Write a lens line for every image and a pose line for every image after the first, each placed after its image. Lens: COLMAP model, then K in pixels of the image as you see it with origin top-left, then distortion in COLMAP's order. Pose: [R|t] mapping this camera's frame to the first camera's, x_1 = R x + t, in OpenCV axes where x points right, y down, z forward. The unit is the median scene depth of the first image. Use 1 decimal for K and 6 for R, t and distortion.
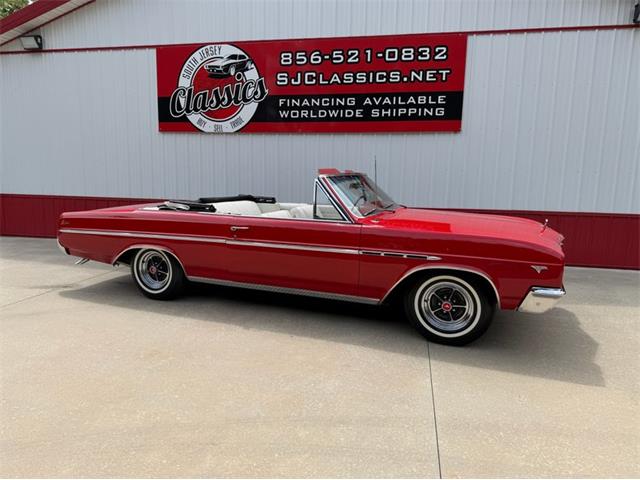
lens RADIAL K [[452.9, 0, 315.8], [0, 452.9, 242.6], [0, 0, 1]] dist [0.019983, -0.030658]
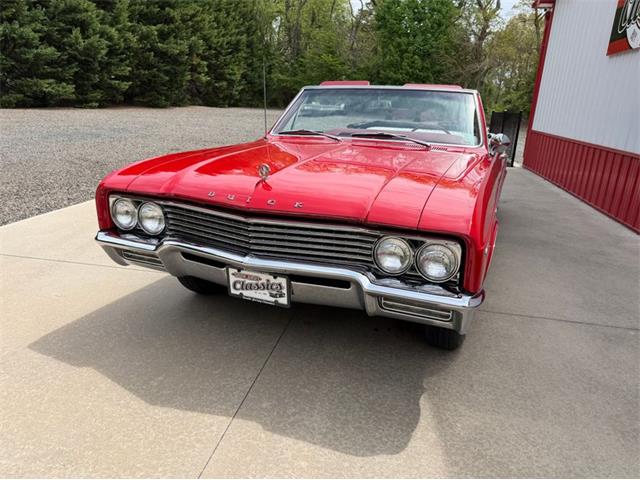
lens RADIAL K [[452.9, 0, 325.0], [0, 452.9, 244.3], [0, 0, 1]] dist [0.019983, -0.030658]
pose [[0.023852, 0.284221, -0.958462, 0.555405], [-0.194968, 0.941648, 0.274383, -0.063222], [0.980519, 0.180325, 0.077874, 0.584561]]
